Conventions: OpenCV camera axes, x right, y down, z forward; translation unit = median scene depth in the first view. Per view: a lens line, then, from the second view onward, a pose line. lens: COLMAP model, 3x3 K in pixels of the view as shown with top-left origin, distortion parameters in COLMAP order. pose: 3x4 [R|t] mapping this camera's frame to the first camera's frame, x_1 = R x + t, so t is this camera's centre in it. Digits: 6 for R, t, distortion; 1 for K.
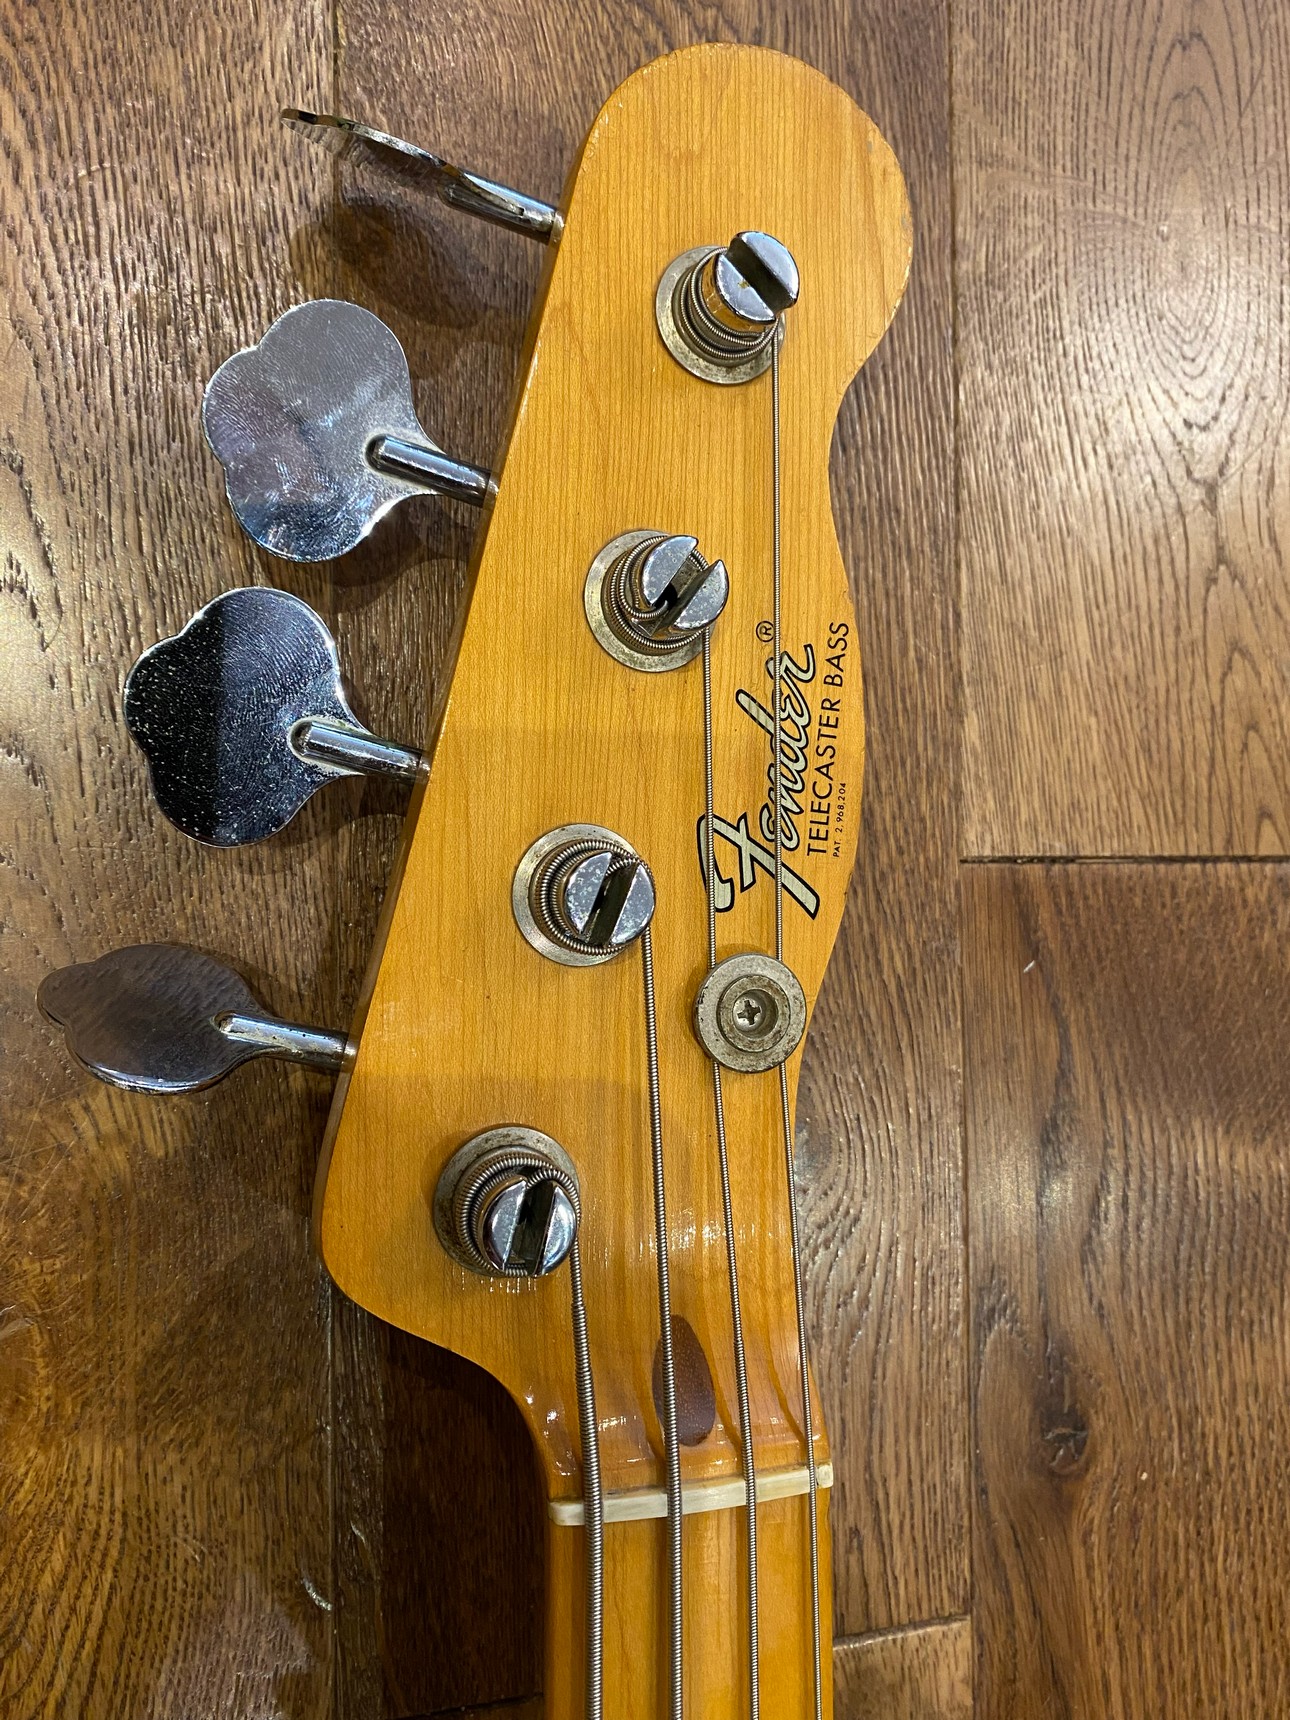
lens RADIAL K [[1295.9, 0, 634.2], [0, 1295.9, 827.9], [0, 0, 1]] dist [0.007315, -0.010542]
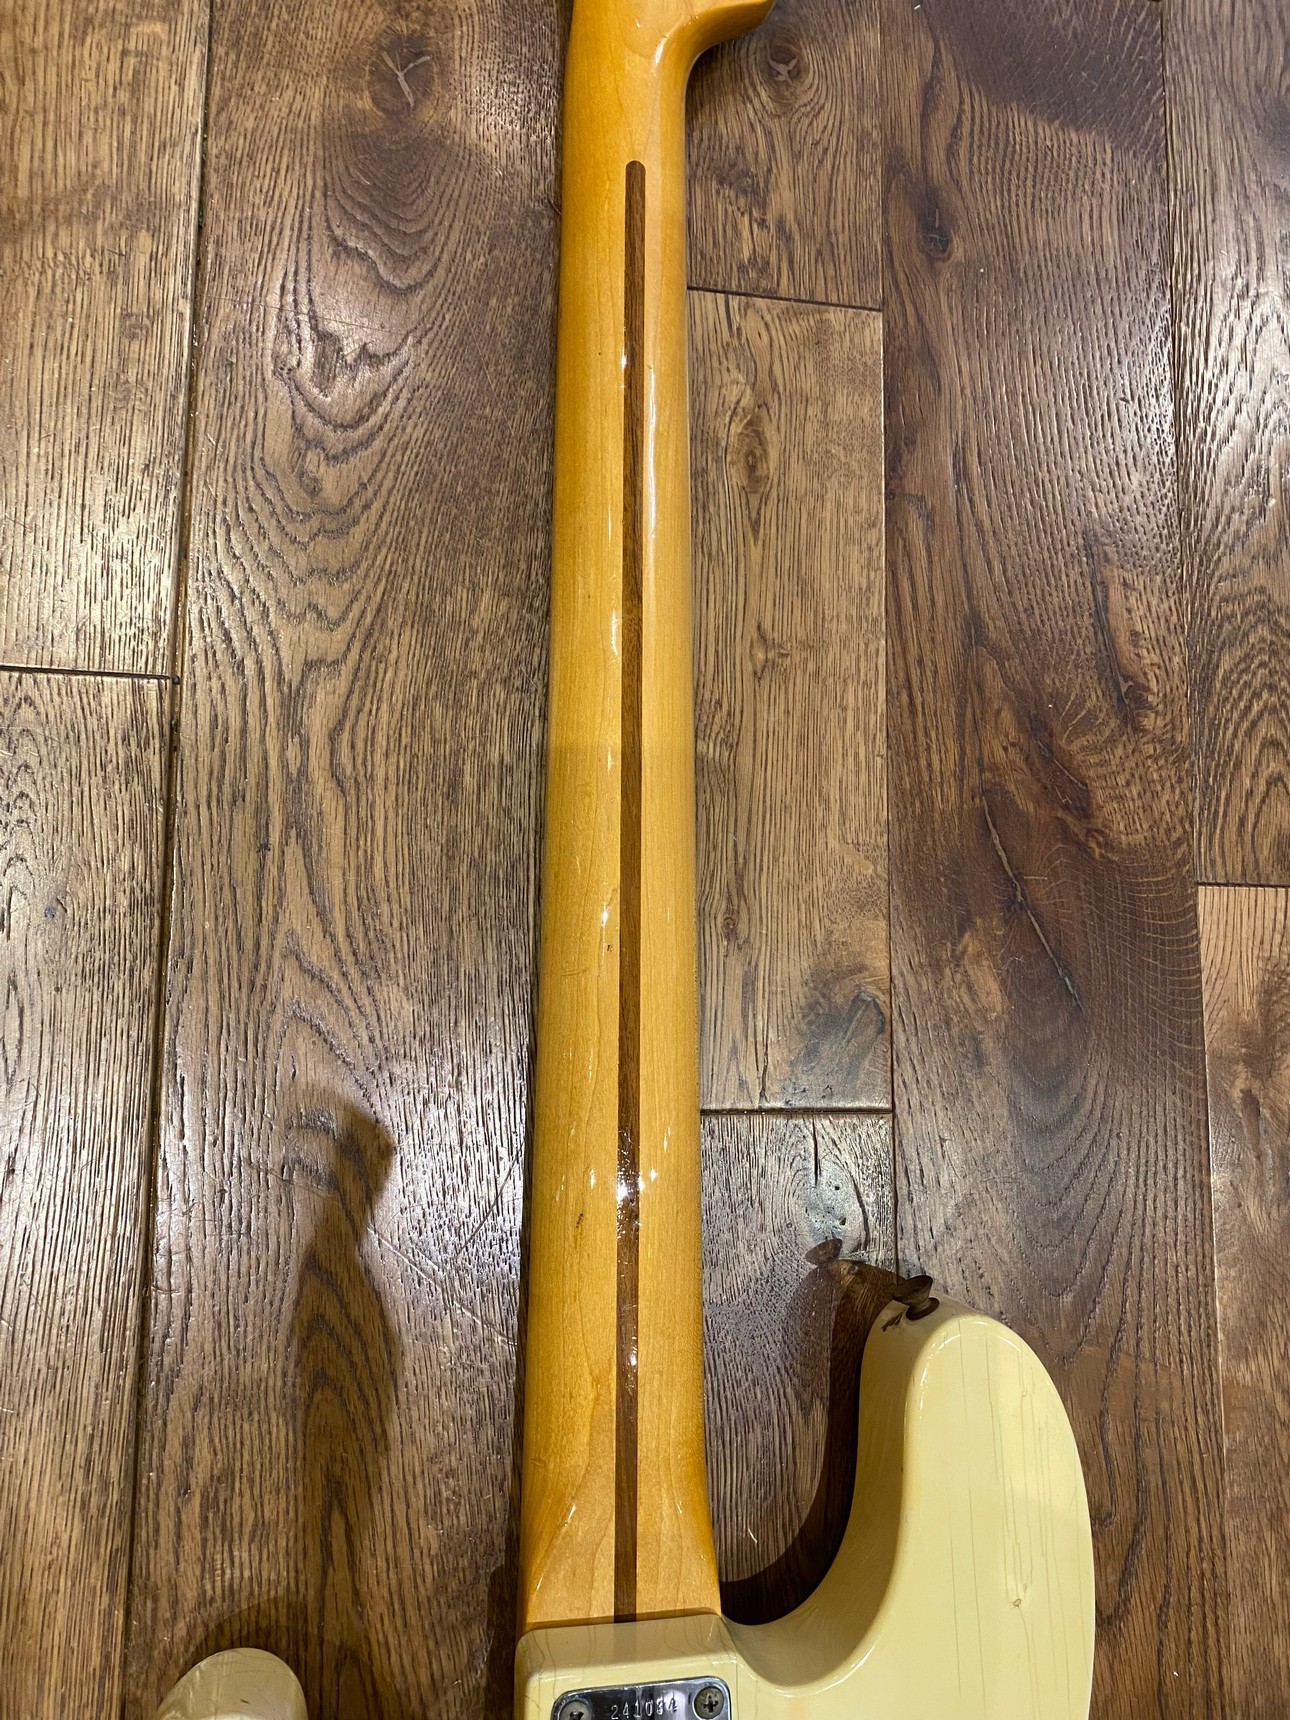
lens RADIAL K [[1295.9, 0, 652.7], [0, 1295.9, 849.8], [0, 0, 1]] dist [0.007315, -0.010542]
pose [[0.996301, 0.008805, -0.085480, 0.092473], [-0.016035, 0.996314, -0.084265, 1.580278], [0.084423, 0.085324, 0.992770, -0.870079]]
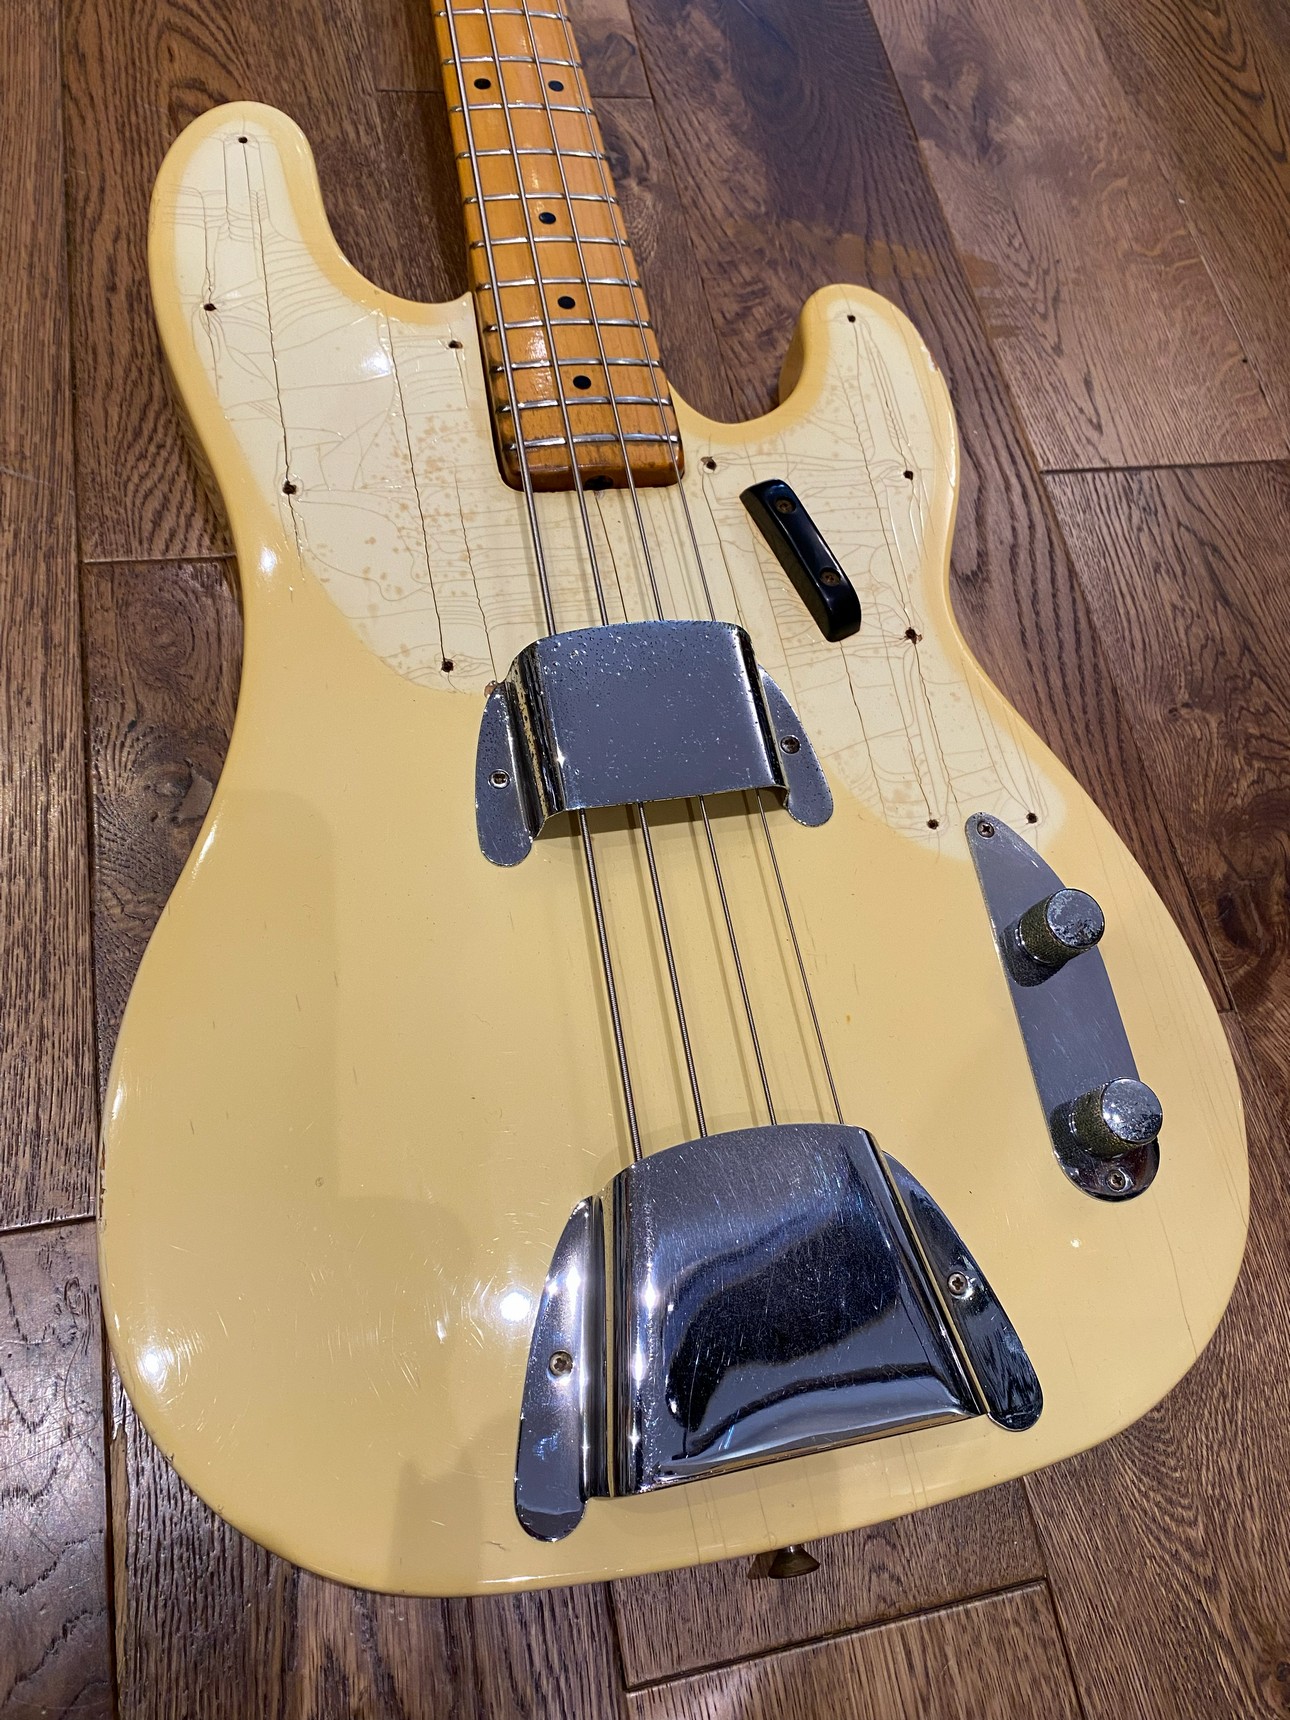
lens RADIAL K [[1295.9, 0, 666.2], [0, 1295.9, 834.6], [0, 0, 1]] dist [0.007315, -0.010542]
pose [[0.978959, -0.201804, -0.030228, 0.103134], [0.181300, 0.928174, -0.324999, 3.746257], [0.093643, 0.312680, 0.945231, -0.789954]]
